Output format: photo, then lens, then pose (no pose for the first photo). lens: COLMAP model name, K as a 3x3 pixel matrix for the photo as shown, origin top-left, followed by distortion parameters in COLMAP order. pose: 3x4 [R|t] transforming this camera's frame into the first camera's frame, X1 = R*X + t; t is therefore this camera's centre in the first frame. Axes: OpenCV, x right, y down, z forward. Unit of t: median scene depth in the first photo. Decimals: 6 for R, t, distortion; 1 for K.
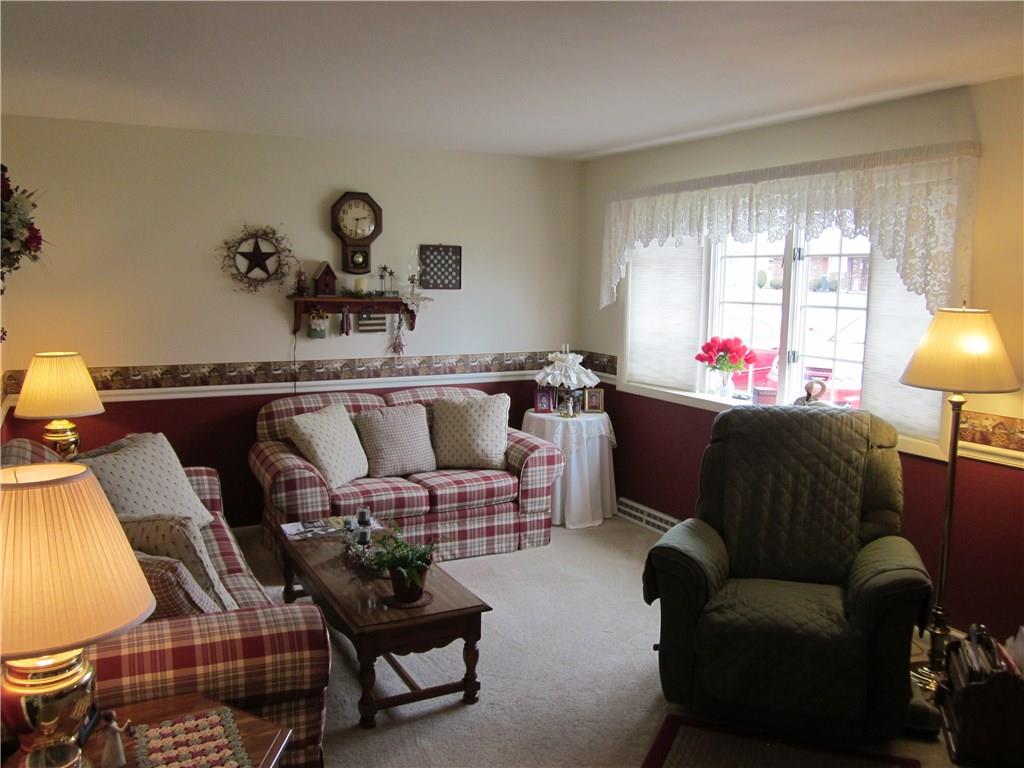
lens RADIAL K [[846.4, 0, 516.2], [0, 846.4, 385.8], [0, 0, 1]] dist [-0.046846, 0.004192]
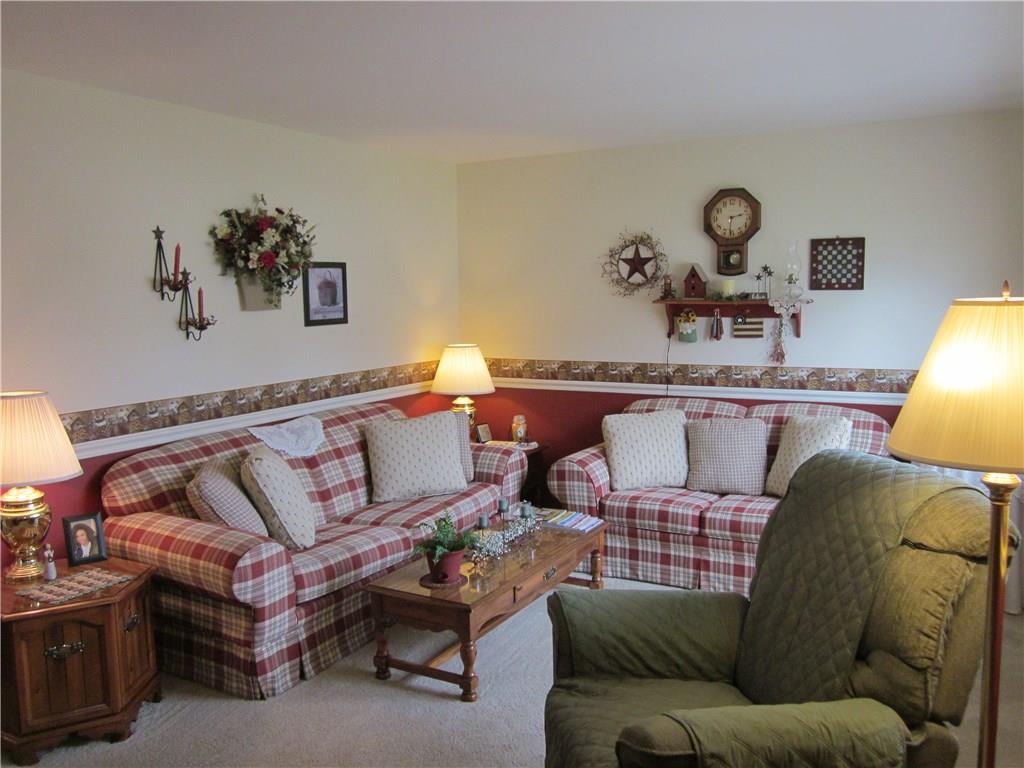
lens RADIAL K [[846.4, 0, 516.2], [0, 846.4, 385.8], [0, 0, 1]] dist [-0.046846, 0.004192]
pose [[0.540237, 0.070207, -0.838579, 0.487118], [-0.083134, 0.996092, 0.029837, -0.018320], [0.837396, 0.053596, 0.543962, 0.300588]]
